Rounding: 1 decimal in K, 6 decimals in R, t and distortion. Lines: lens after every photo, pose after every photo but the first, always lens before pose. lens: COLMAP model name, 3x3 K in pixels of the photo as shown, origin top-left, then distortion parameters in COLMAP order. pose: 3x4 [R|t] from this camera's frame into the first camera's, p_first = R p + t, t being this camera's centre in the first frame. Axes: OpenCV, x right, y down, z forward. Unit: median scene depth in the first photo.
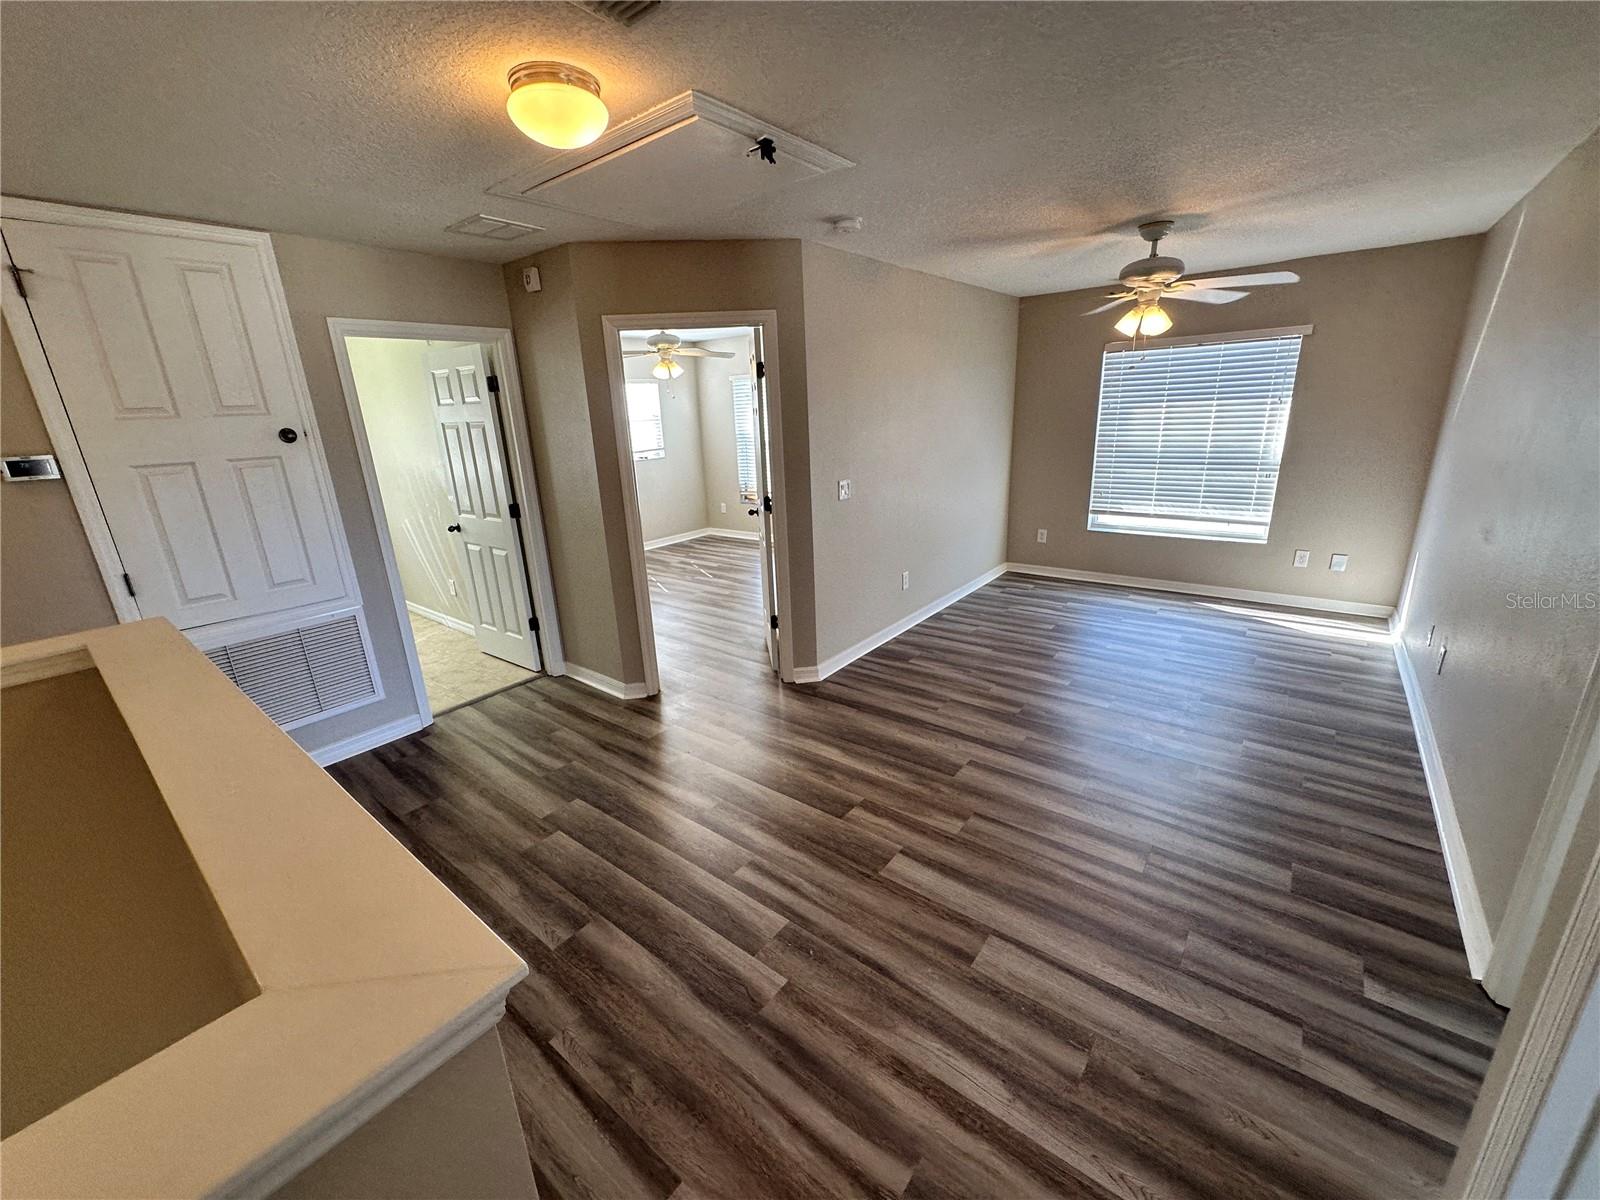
lens RADIAL K [[635.6, 0, 798.9], [0, 635.6, 601.4], [0, 0, 1]] dist [-0.001274, 0.000127]
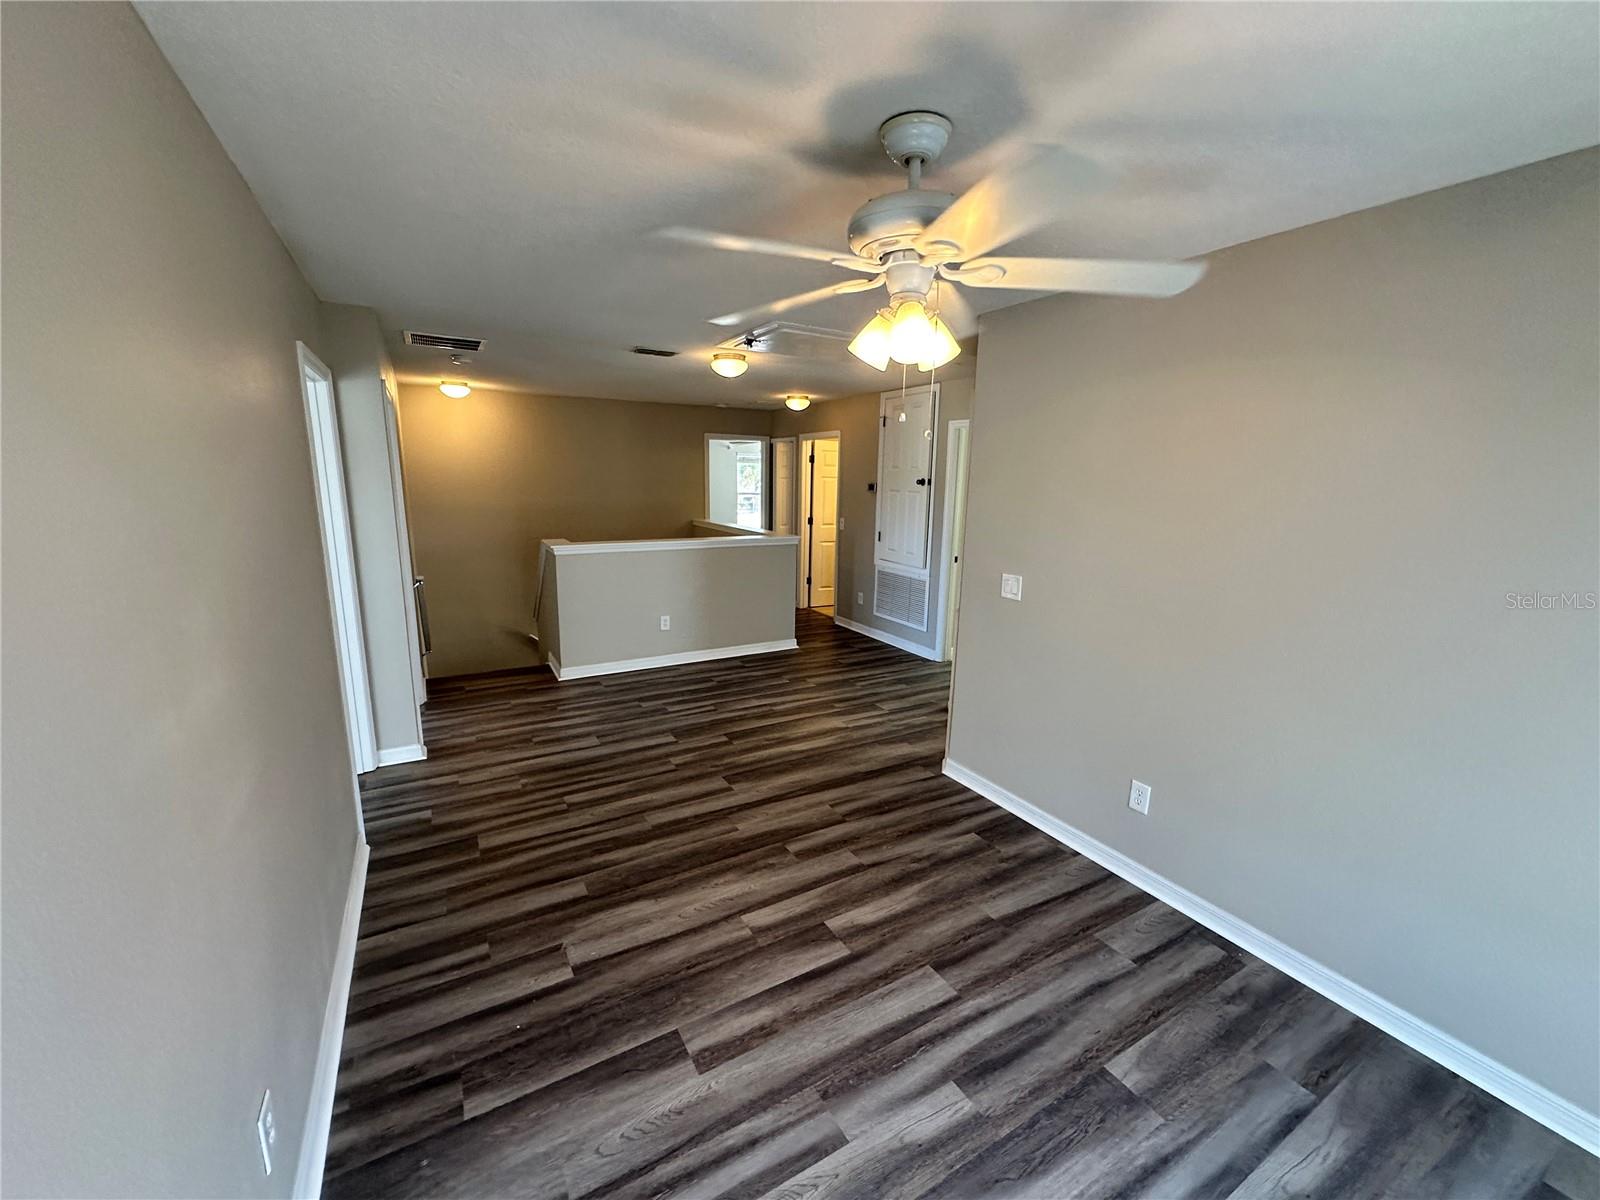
lens RADIAL K [[635.6, 0, 798.9], [0, 635.6, 601.4], [0, 0, 1]] dist [-0.001274, 0.000127]
pose [[-0.363273, 0.220252, -0.905275, 0.992536], [-0.280157, 0.900862, 0.331601, -0.387137], [0.888563, 0.374081, -0.265553, 1.077161]]
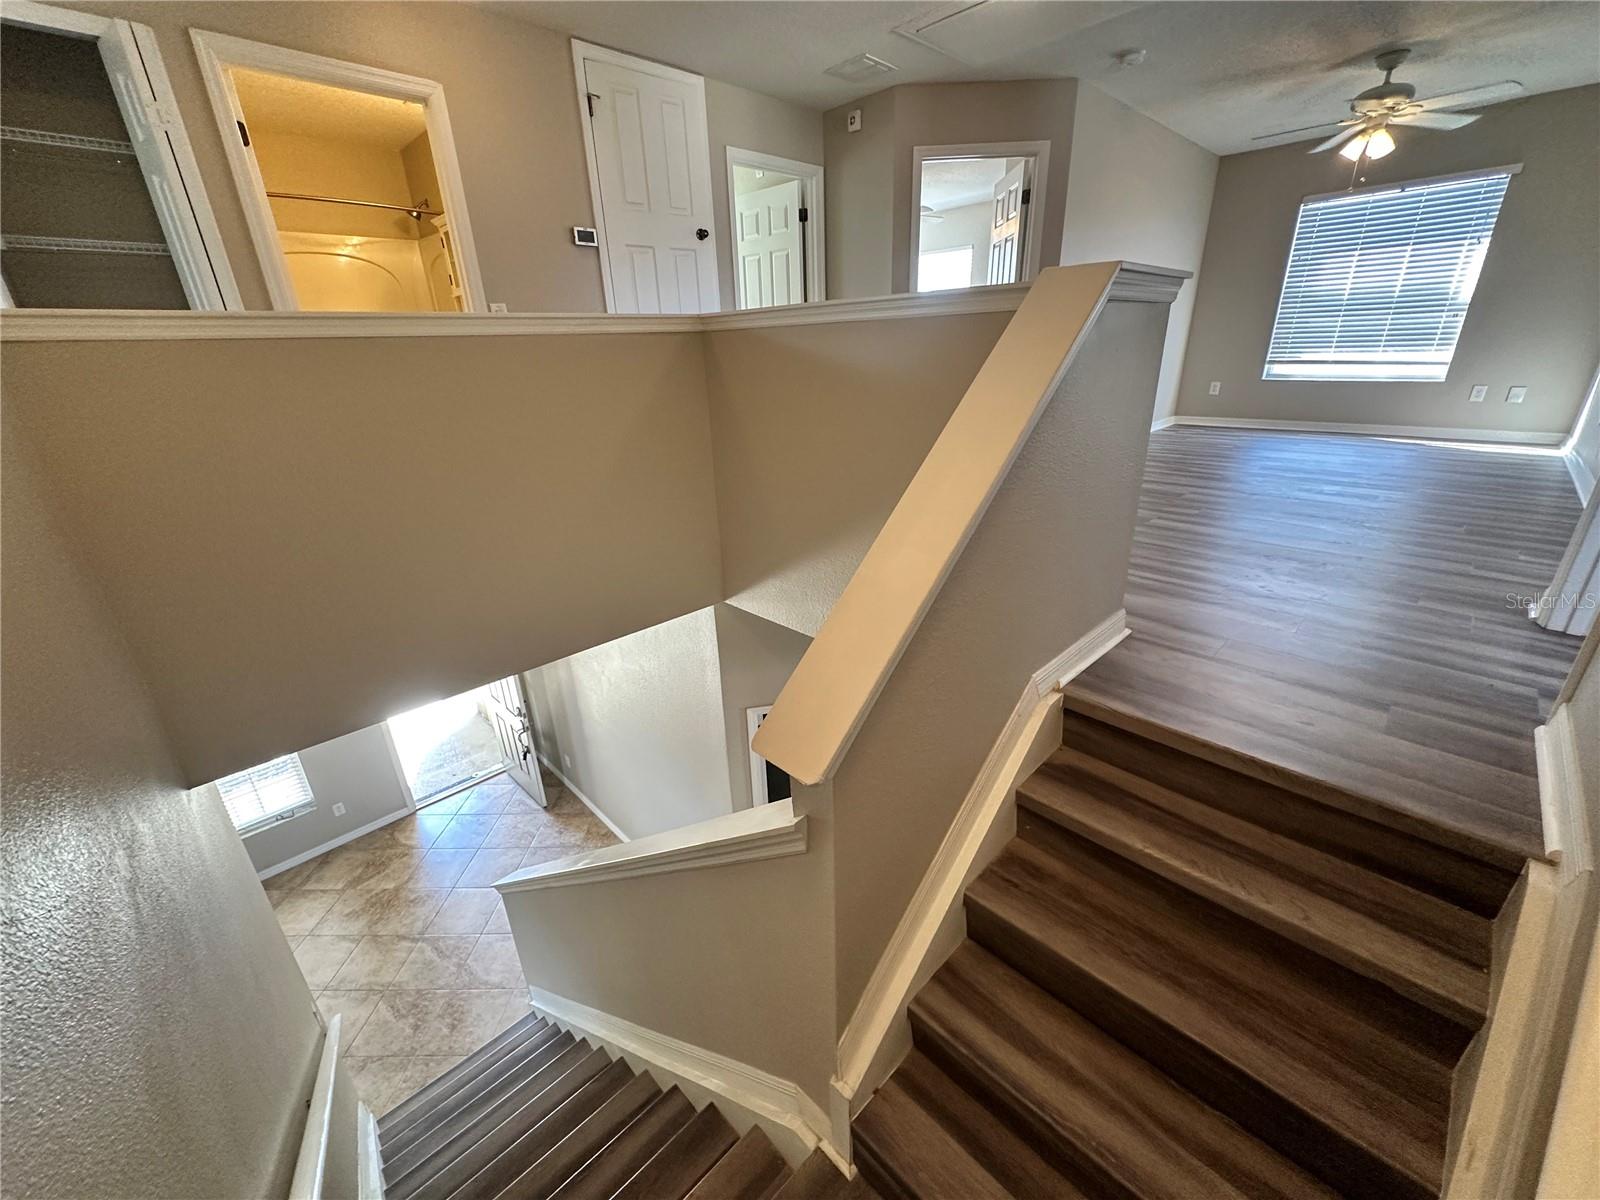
lens RADIAL K [[635.6, 0, 798.9], [0, 635.6, 601.4], [0, 0, 1]] dist [-0.001274, 0.000127]
pose [[0.991692, 0.057426, -0.115102, -0.310461], [-0.046832, 0.994591, 0.092717, 0.330082], [0.119803, -0.086556, 0.989017, -0.352699]]
